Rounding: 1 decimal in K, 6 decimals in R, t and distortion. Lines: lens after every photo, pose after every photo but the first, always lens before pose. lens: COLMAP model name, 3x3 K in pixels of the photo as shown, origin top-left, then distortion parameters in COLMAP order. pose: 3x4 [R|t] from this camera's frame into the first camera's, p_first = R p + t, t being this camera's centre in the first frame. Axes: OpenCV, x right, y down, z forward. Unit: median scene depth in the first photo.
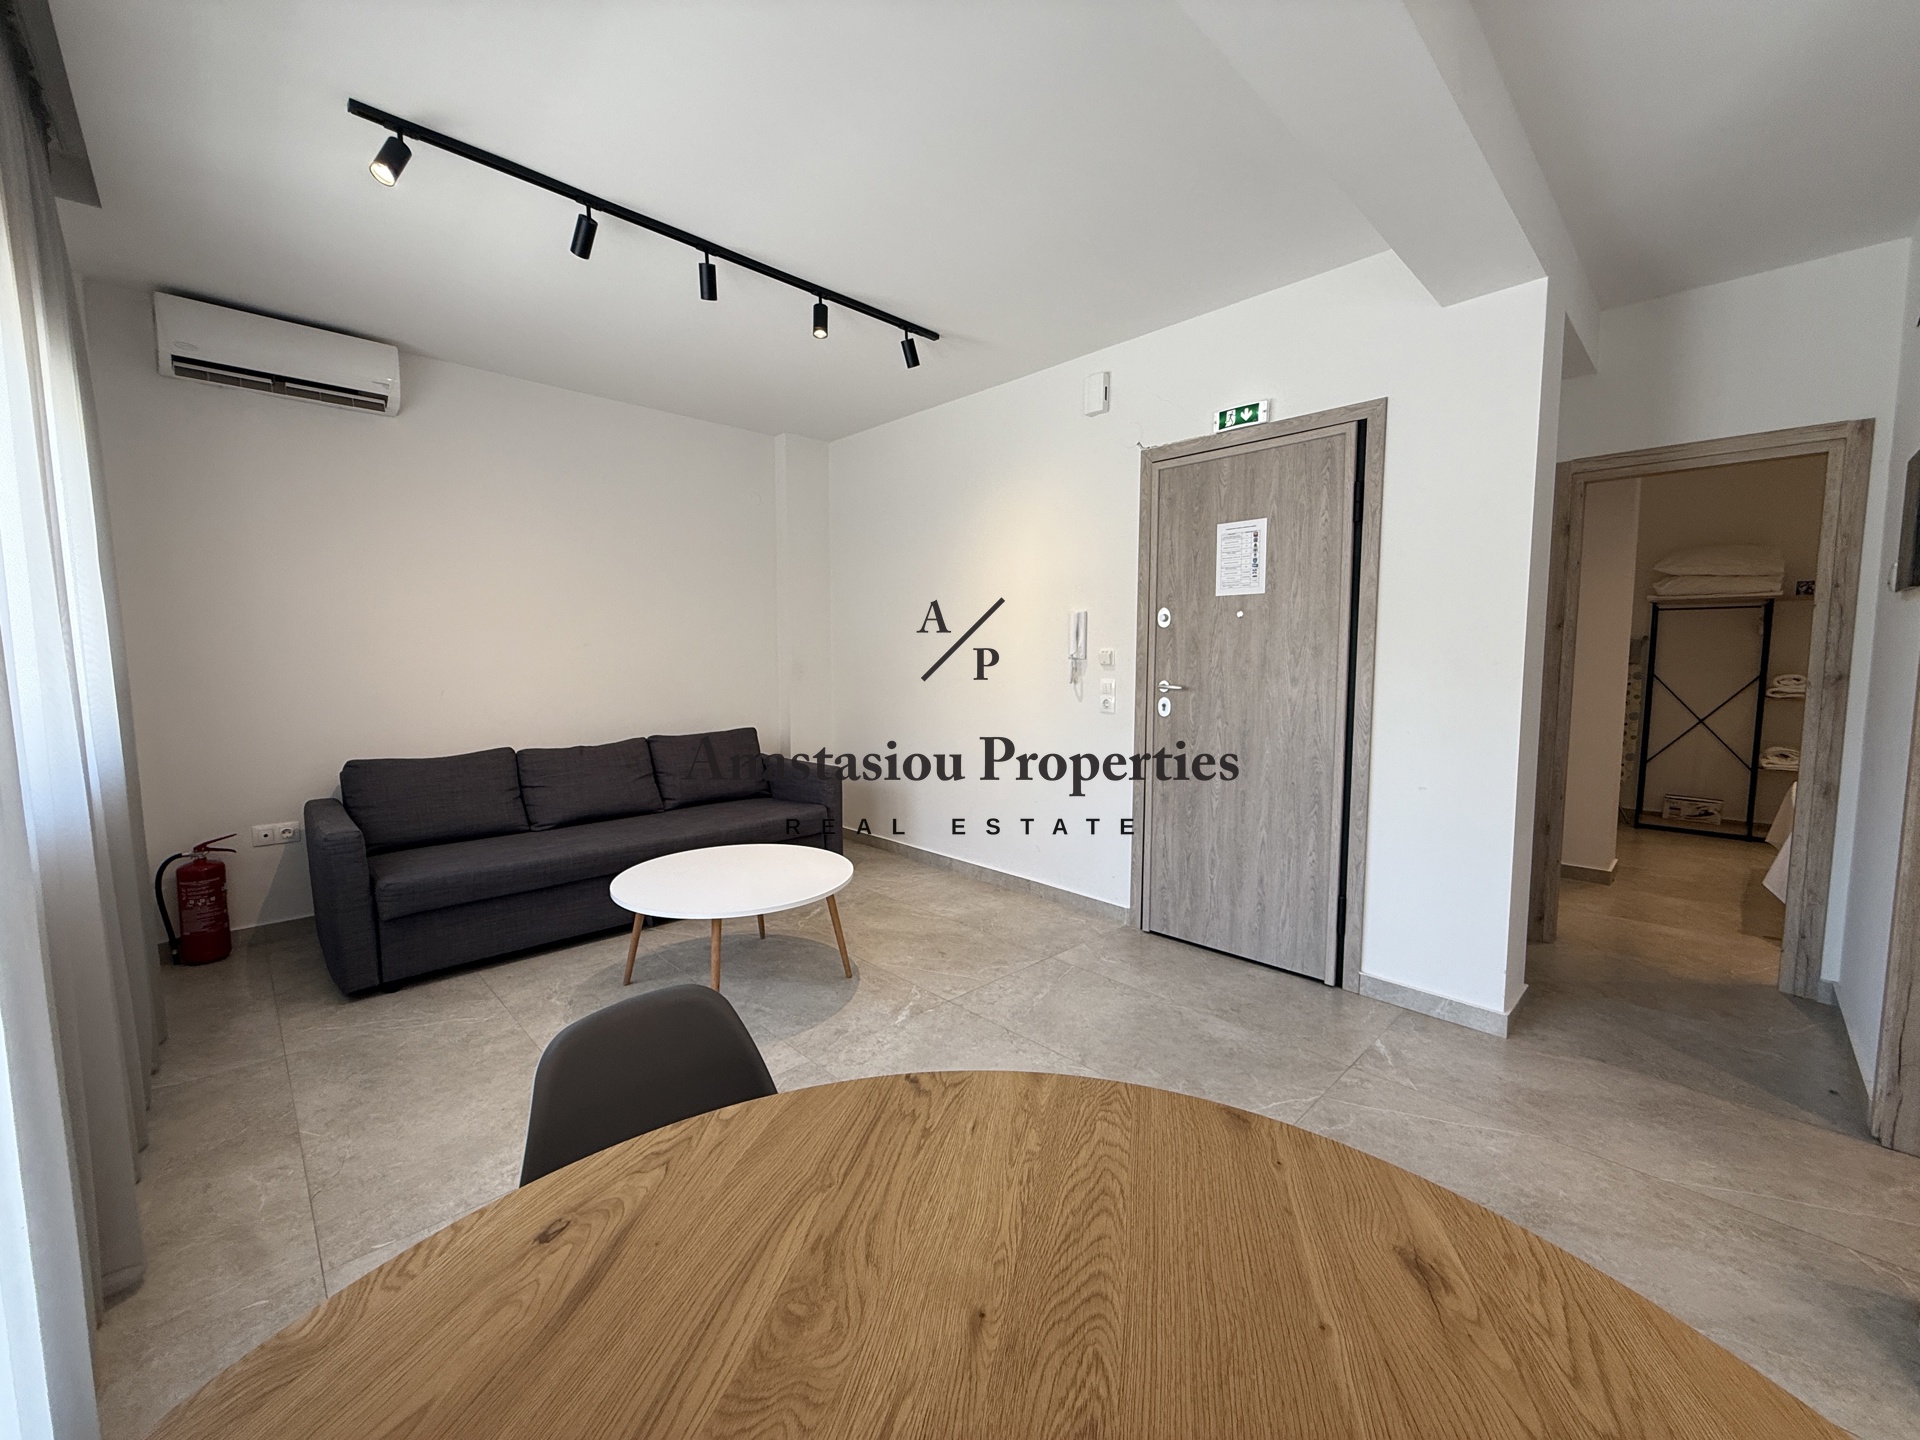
lens RADIAL K [[763.1, 0, 954.5], [0, 763.1, 719.6], [0, 0, 1]] dist [-0.000239, -0.000079]
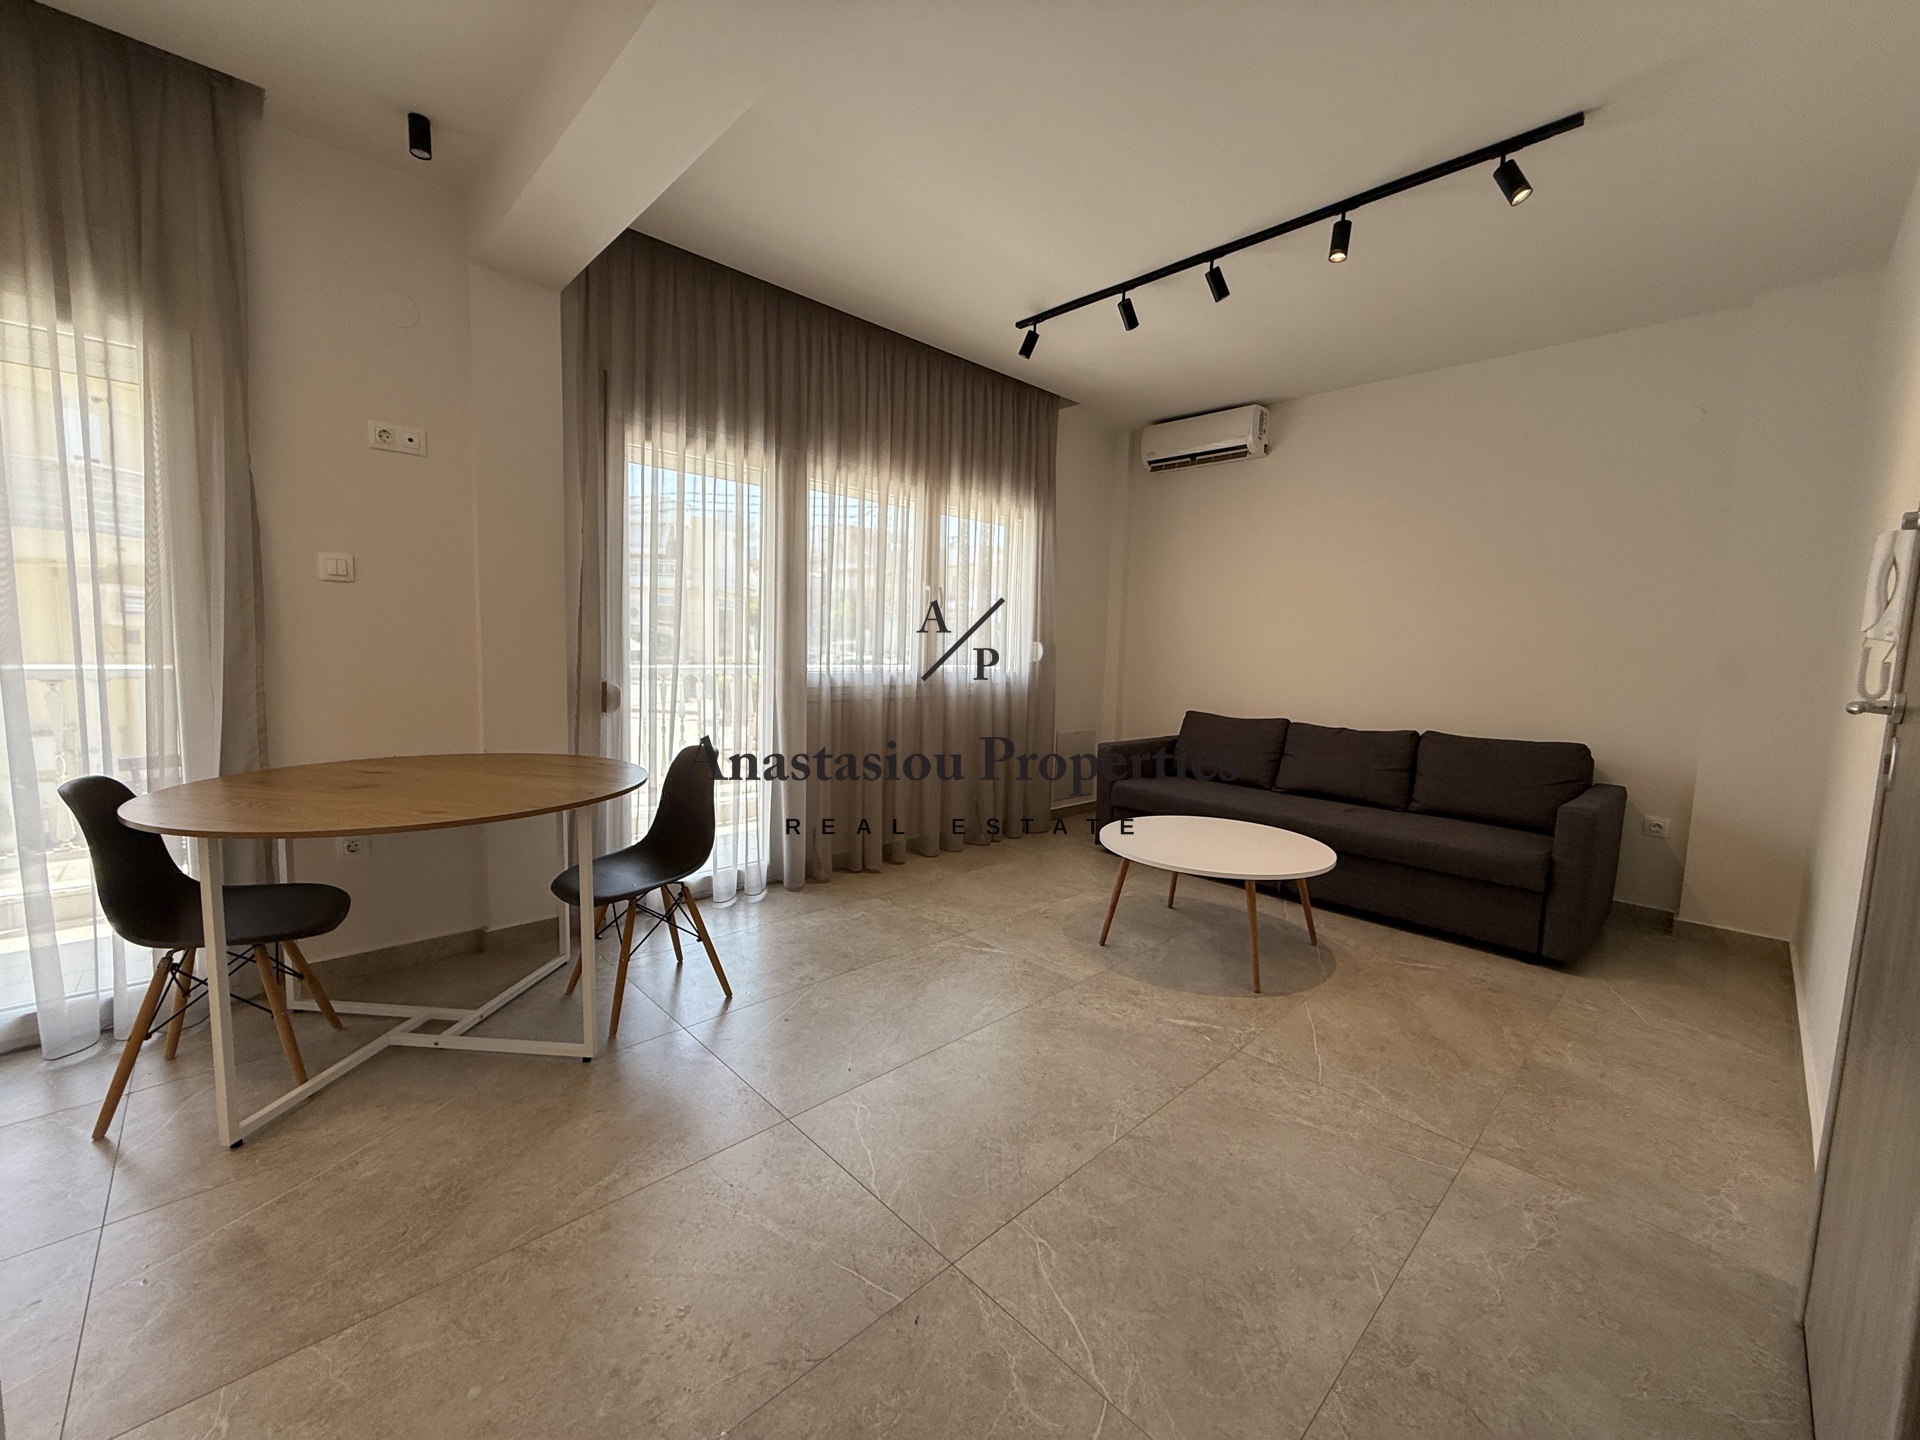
lens RADIAL K [[763.1, 0, 954.5], [0, 763.1, 719.6], [0, 0, 1]] dist [-0.000239, -0.000079]
pose [[-0.005664, 0.098794, -0.995092, 0.685918], [-0.116133, 0.988309, 0.098781, -0.022376], [0.993218, 0.116122, 0.005876, 0.580912]]
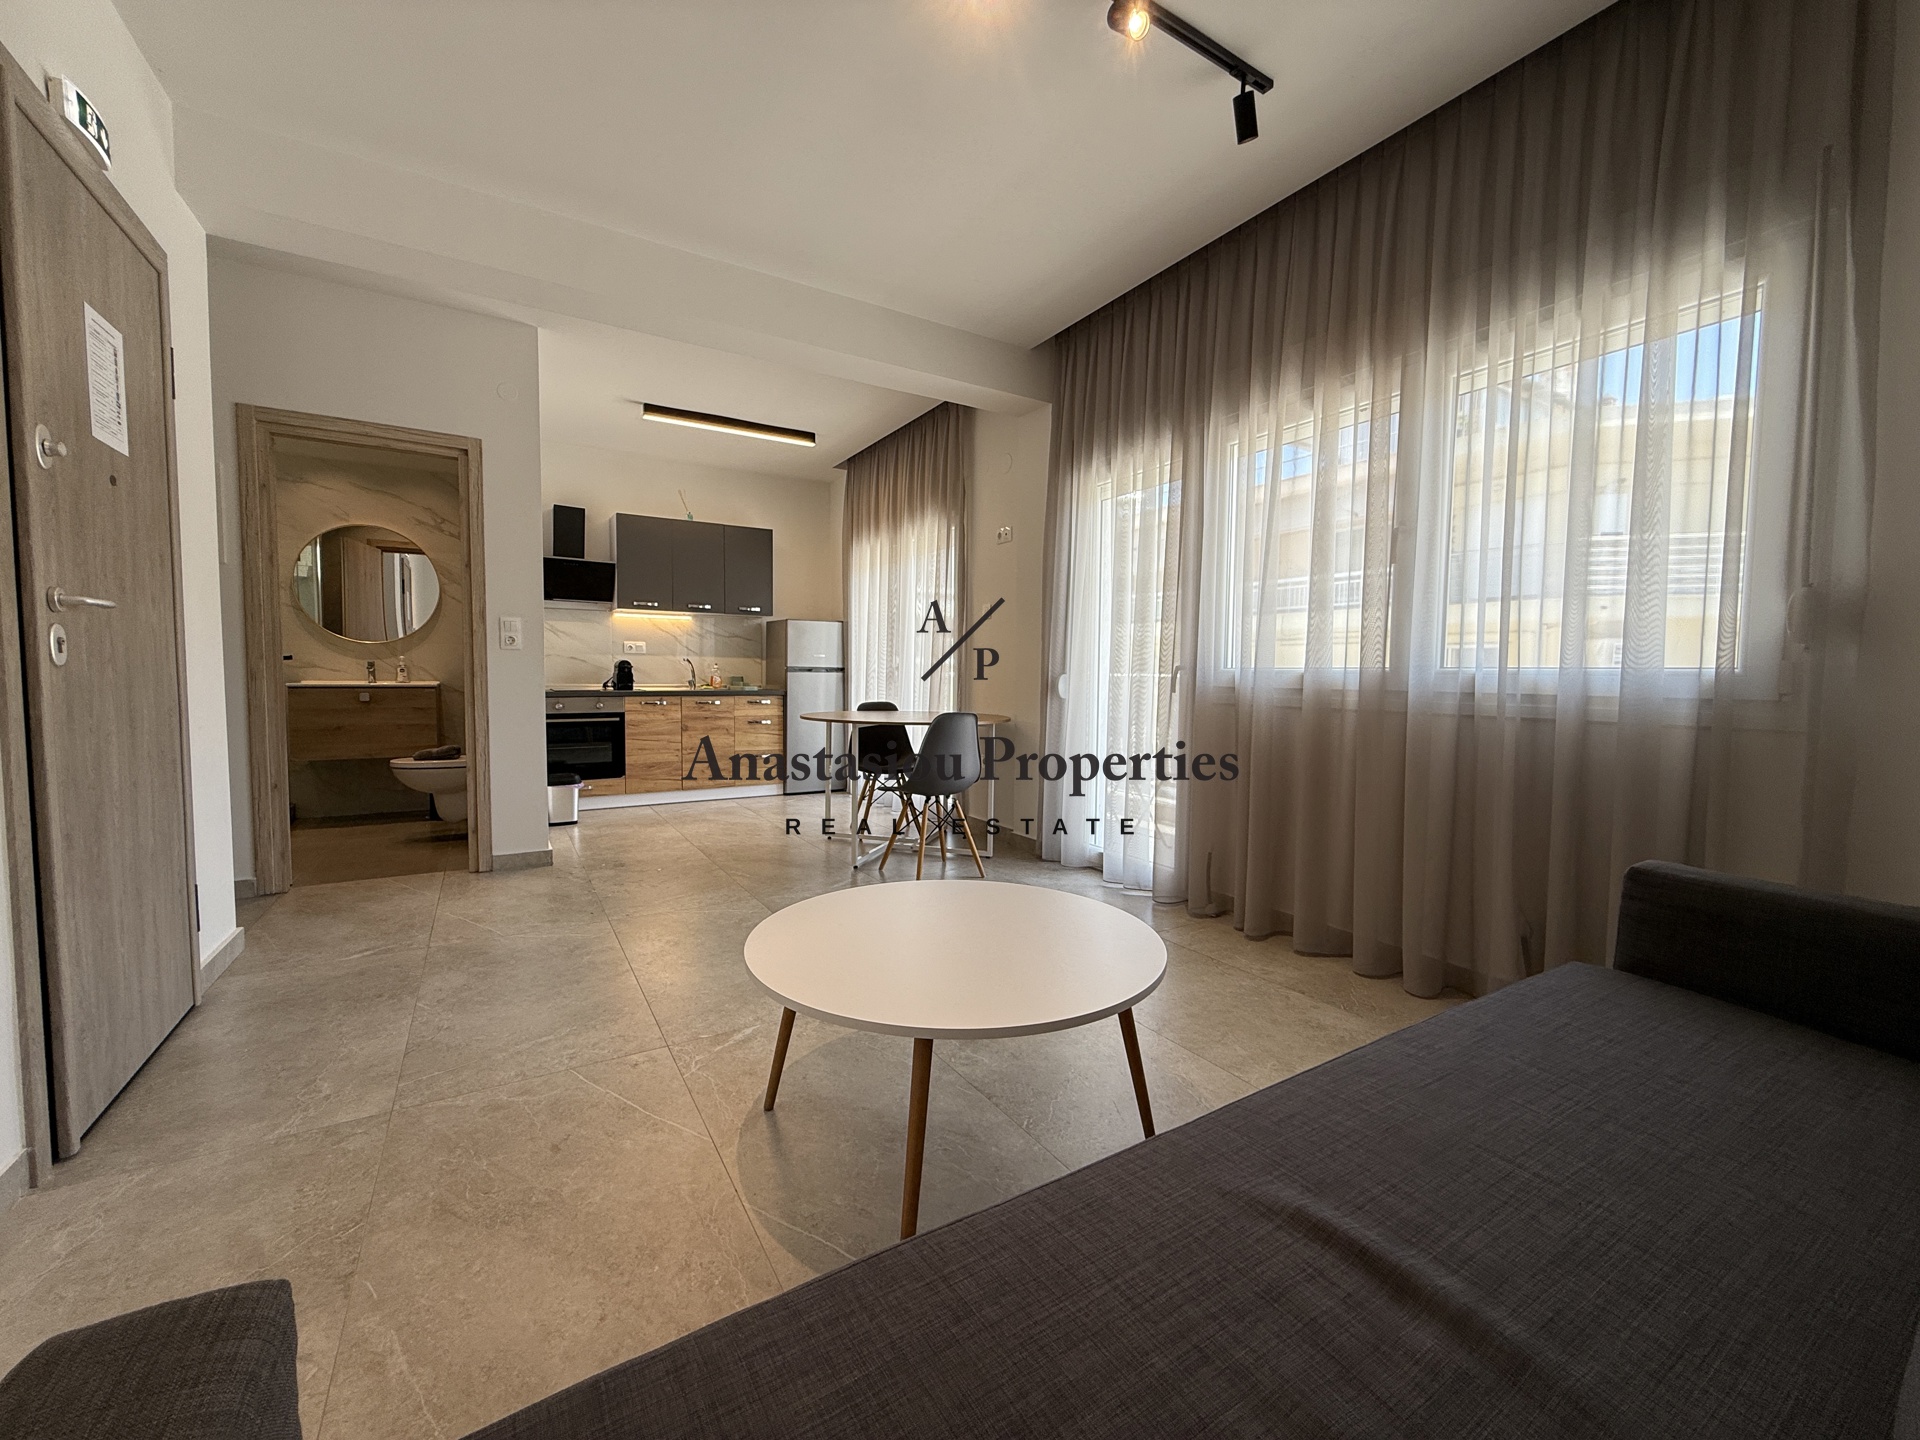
lens RADIAL K [[763.1, 0, 954.5], [0, 763.1, 719.6], [0, 0, 1]] dist [-0.000239, -0.000079]
pose [[-0.975238, -0.024851, 0.219758, -0.377383], [0.007870, 0.989138, 0.146780, -0.036812], [-0.221018, 0.144875, -0.964449, 1.418244]]
